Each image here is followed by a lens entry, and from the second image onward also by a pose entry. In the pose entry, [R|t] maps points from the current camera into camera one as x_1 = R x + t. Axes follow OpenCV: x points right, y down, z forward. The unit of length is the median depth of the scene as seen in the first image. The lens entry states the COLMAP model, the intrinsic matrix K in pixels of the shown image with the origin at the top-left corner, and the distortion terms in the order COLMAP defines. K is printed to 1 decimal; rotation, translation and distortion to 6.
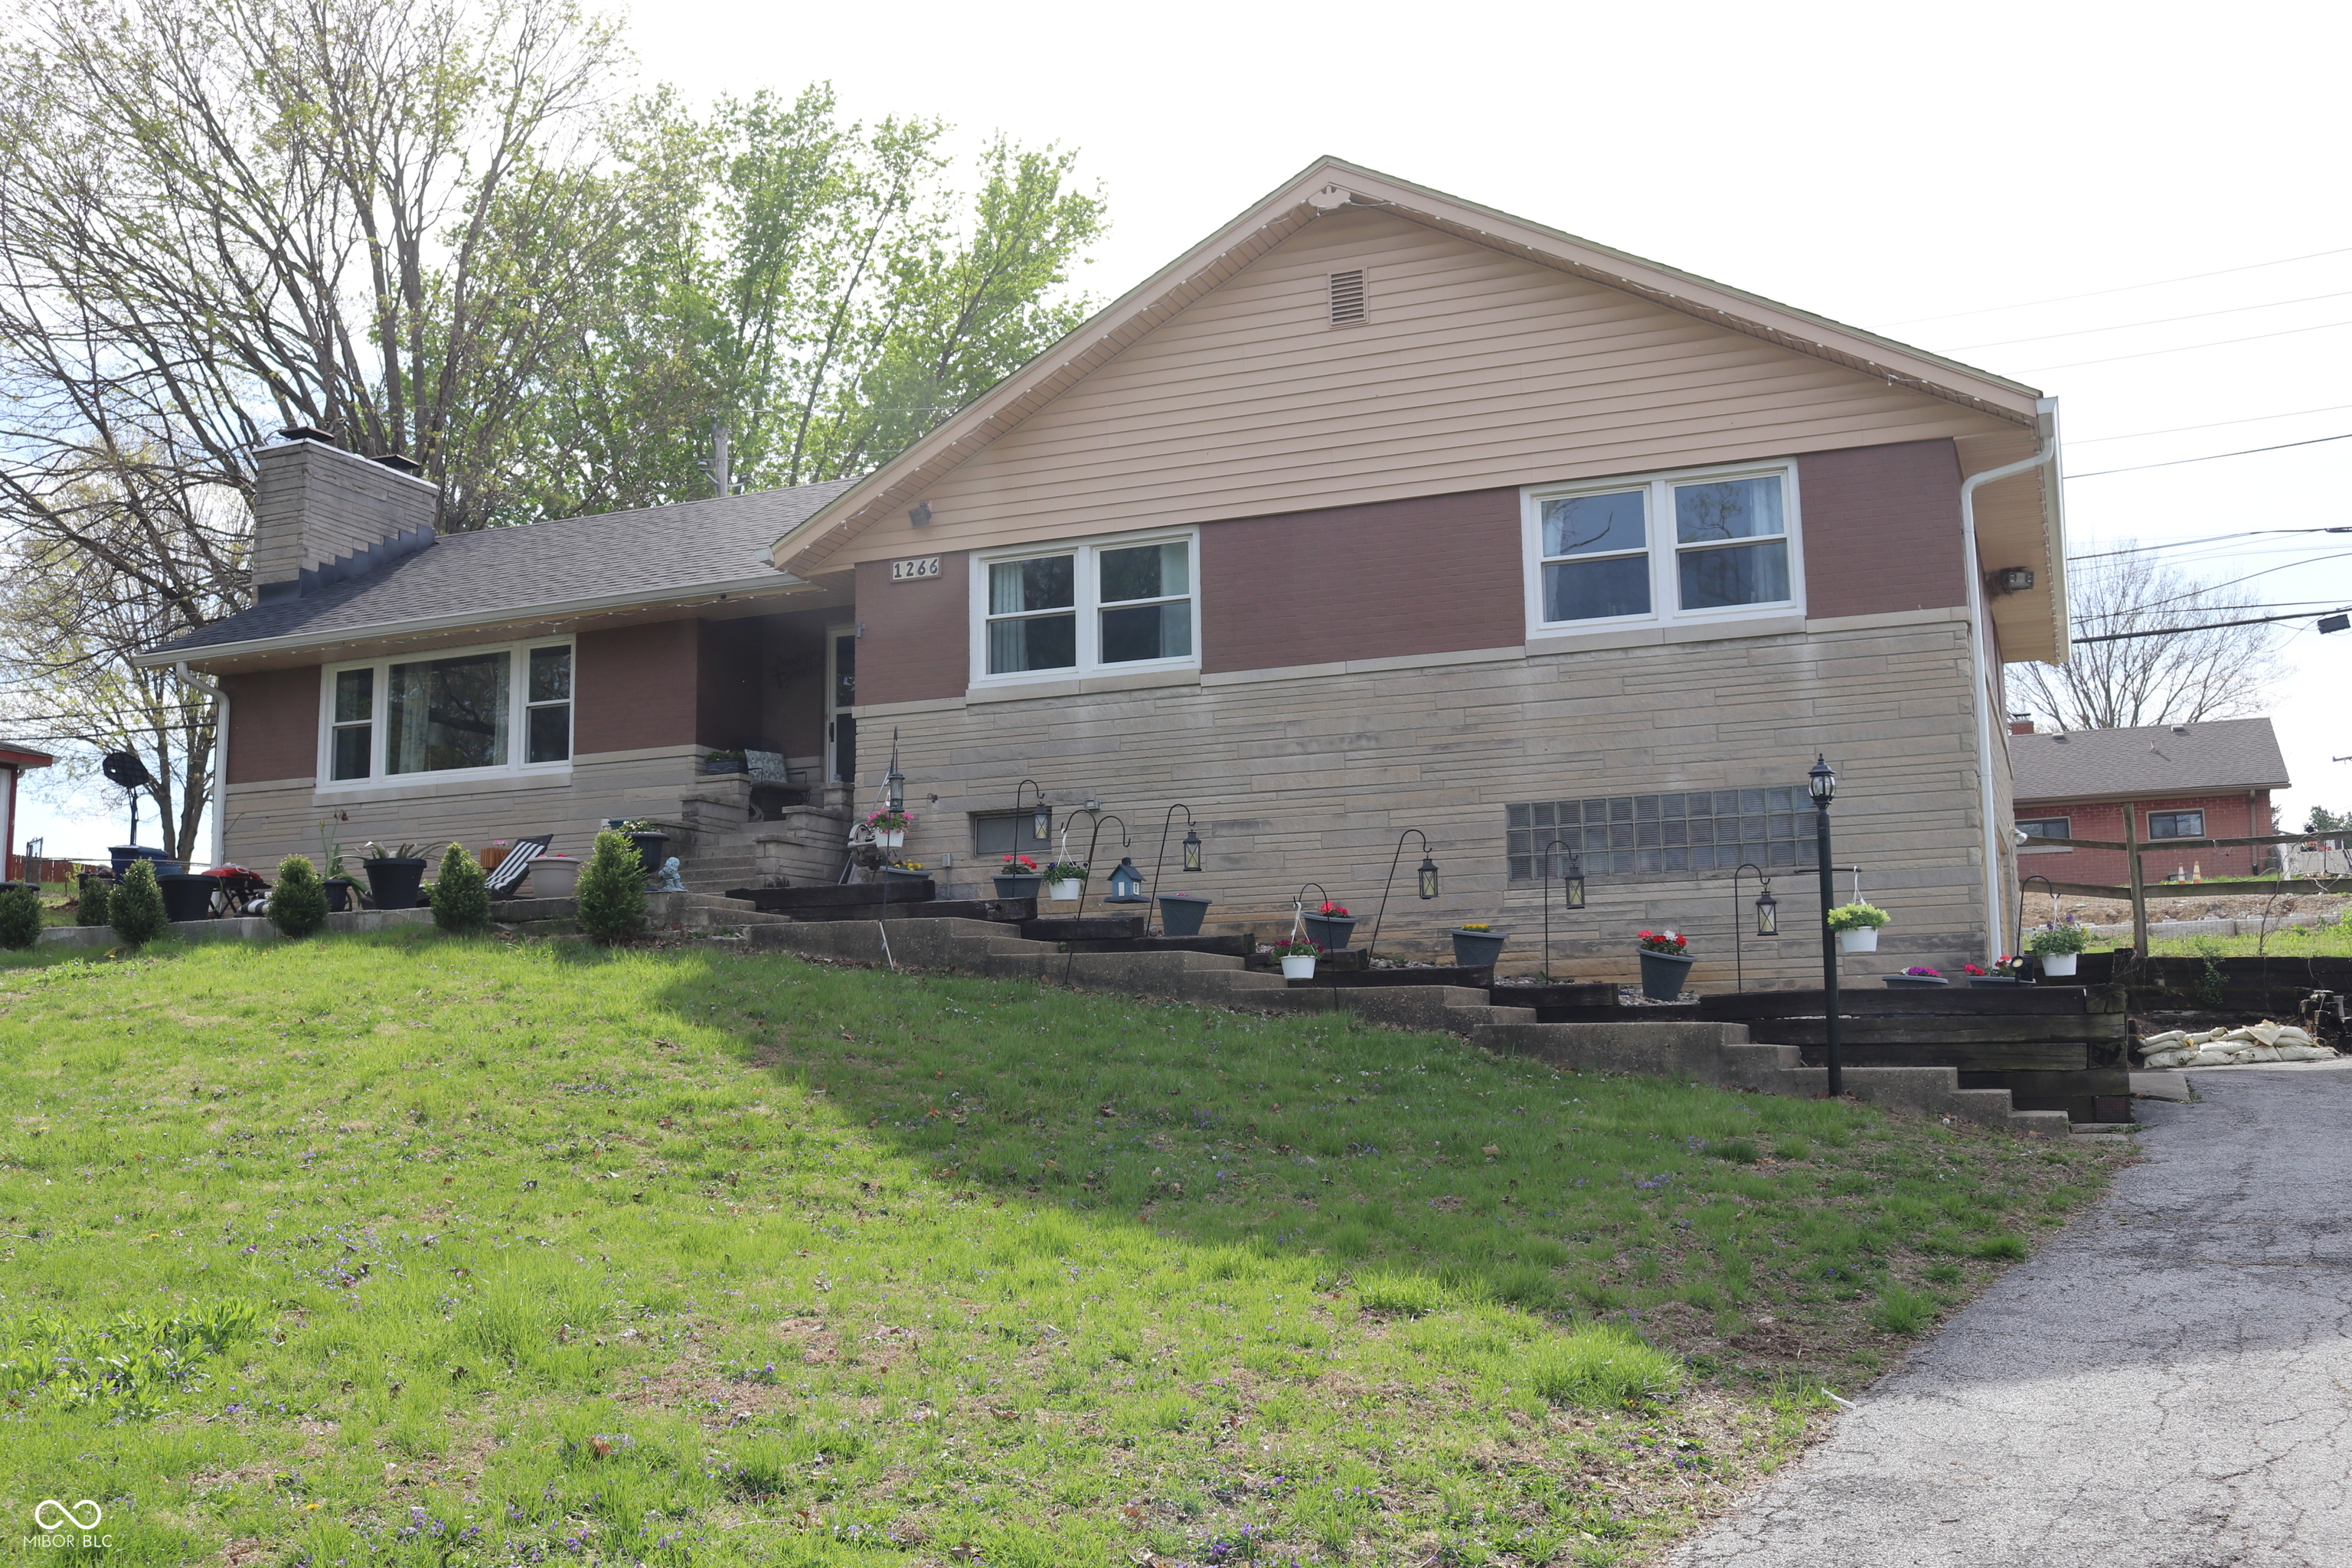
lens RADIAL K [[2291.1, 0, 1176.0], [0, 2291.1, 784.0], [0, 0, 1]] dist [-0.148190, 0.180395]
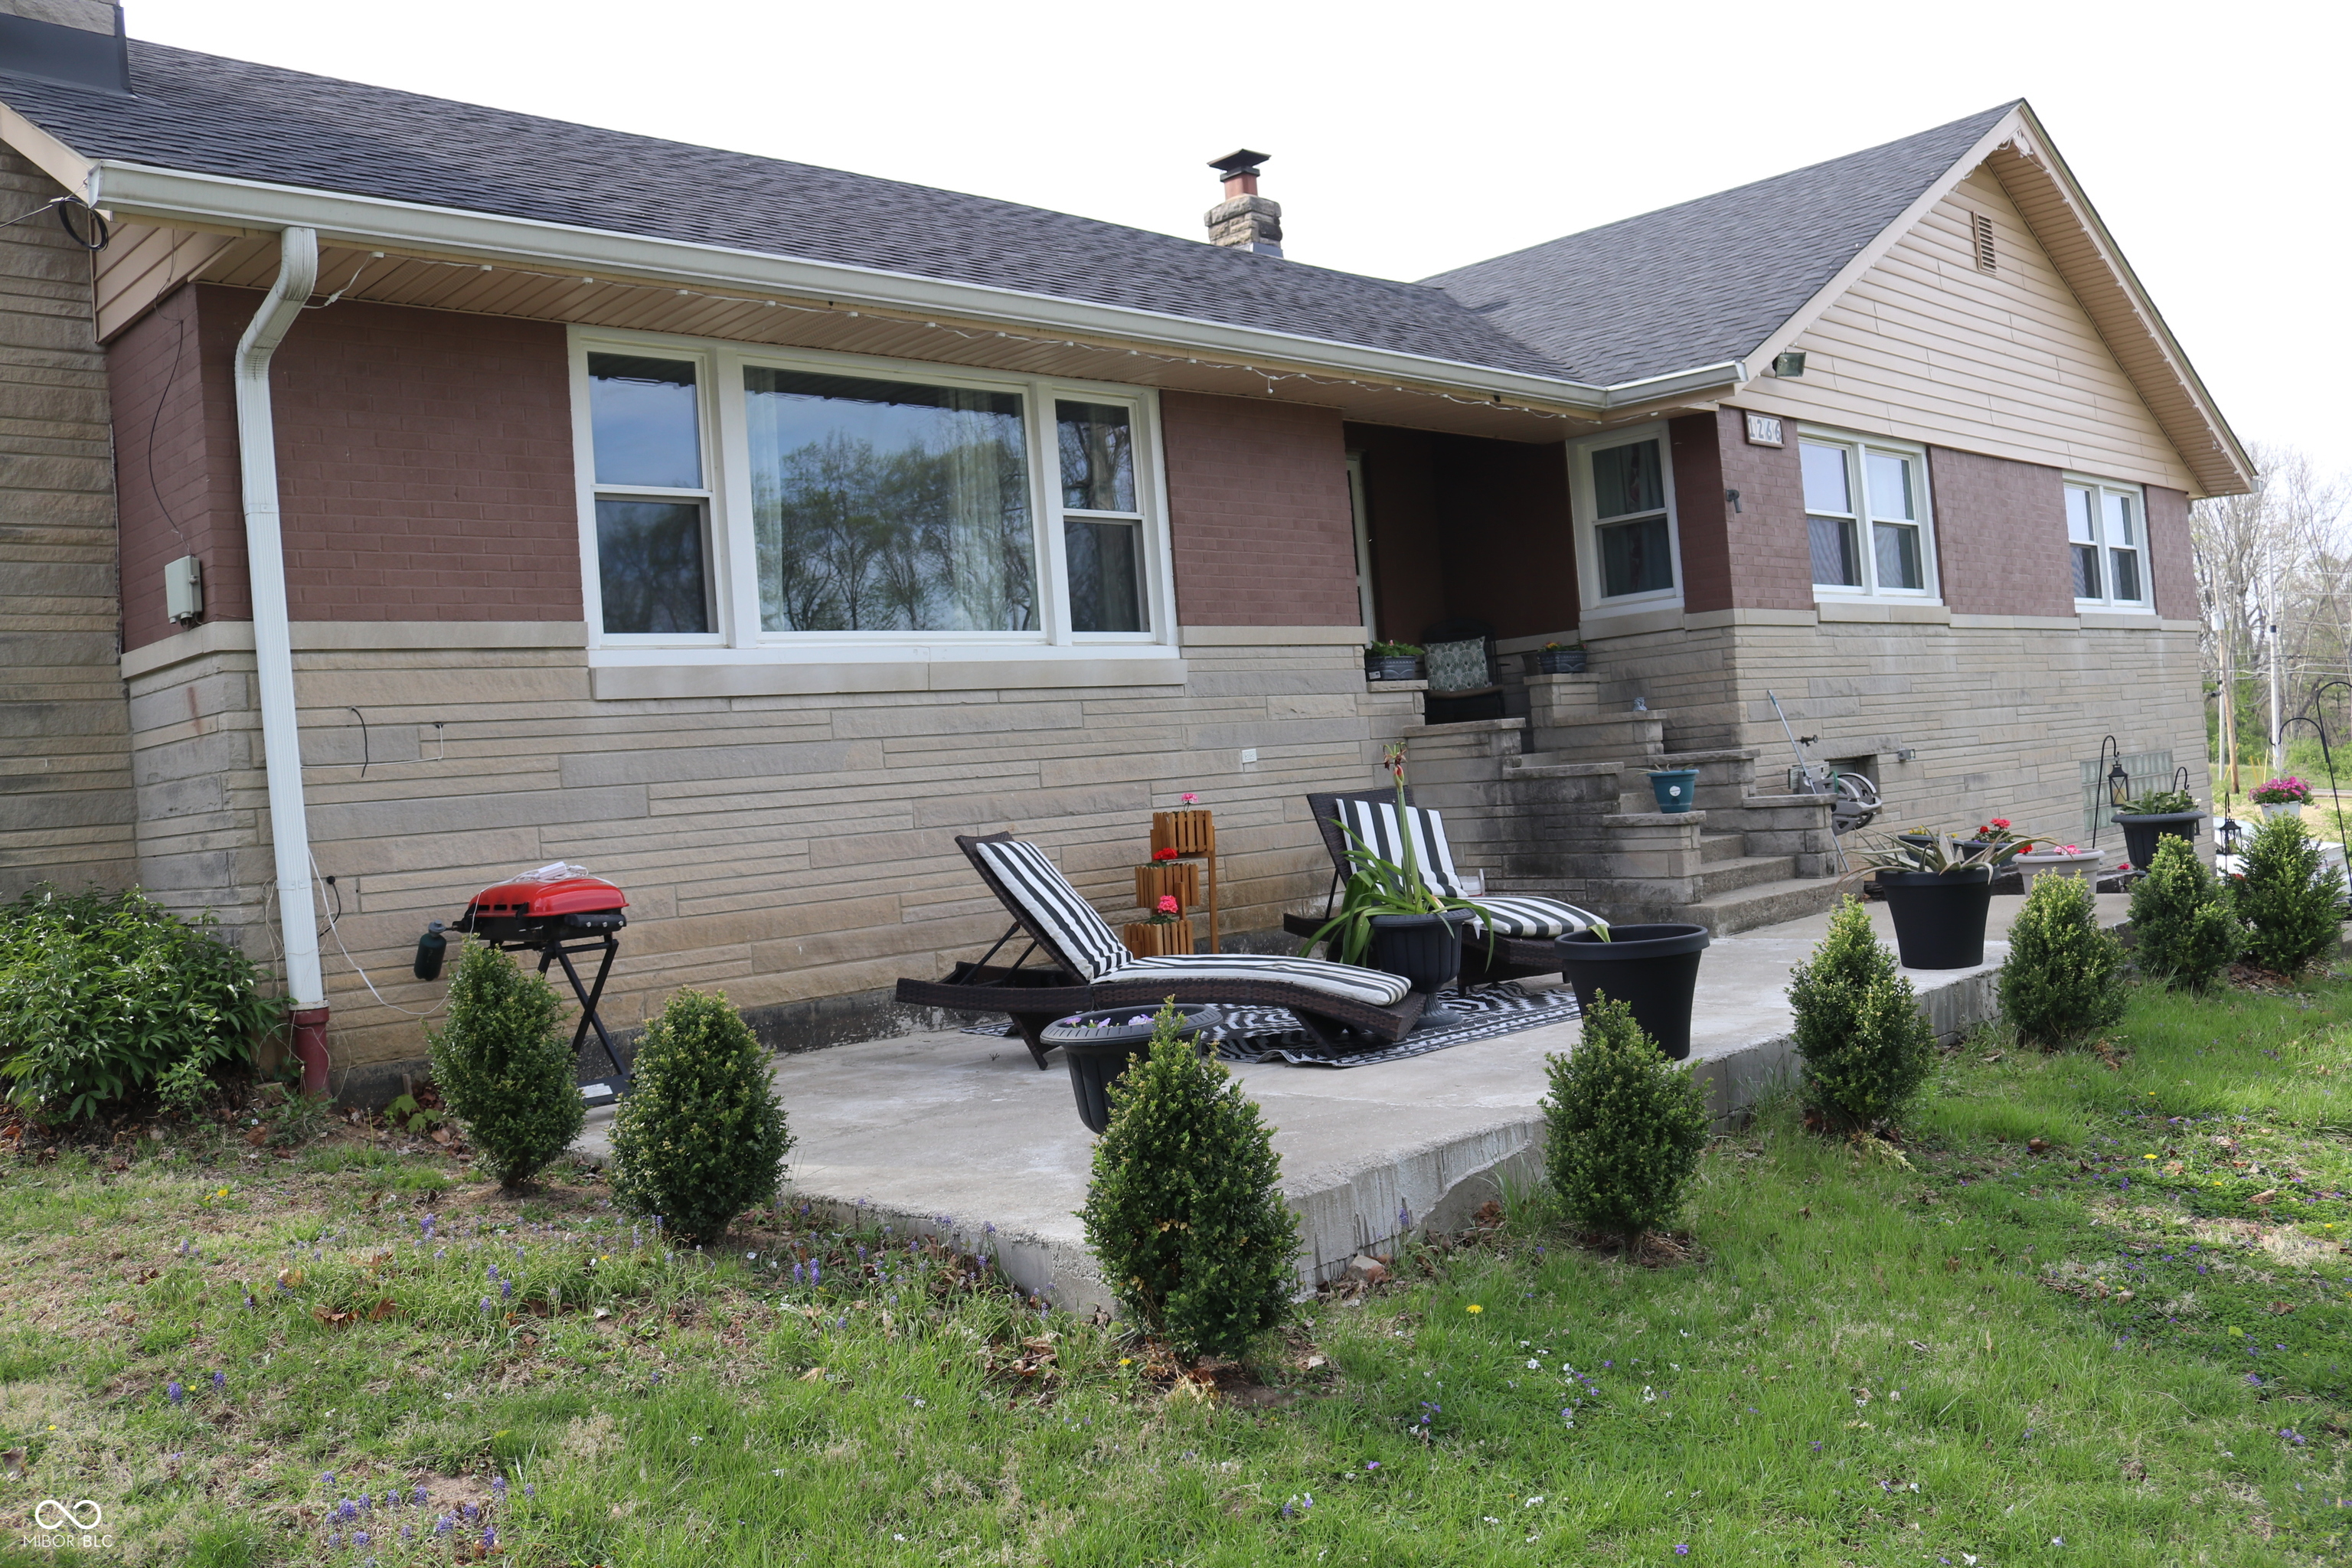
lens RADIAL K [[1925.1, 0, 1165.1], [0, 1925.1, 771.6], [0, 0, 1]] dist [-0.159634, 0.130880]
pose [[0.405293, -0.003929, 0.914178, -0.802223], [-0.049514, 0.998429, 0.026243, 0.011011], [-0.912845, -0.055901, 0.404462, 0.978997]]
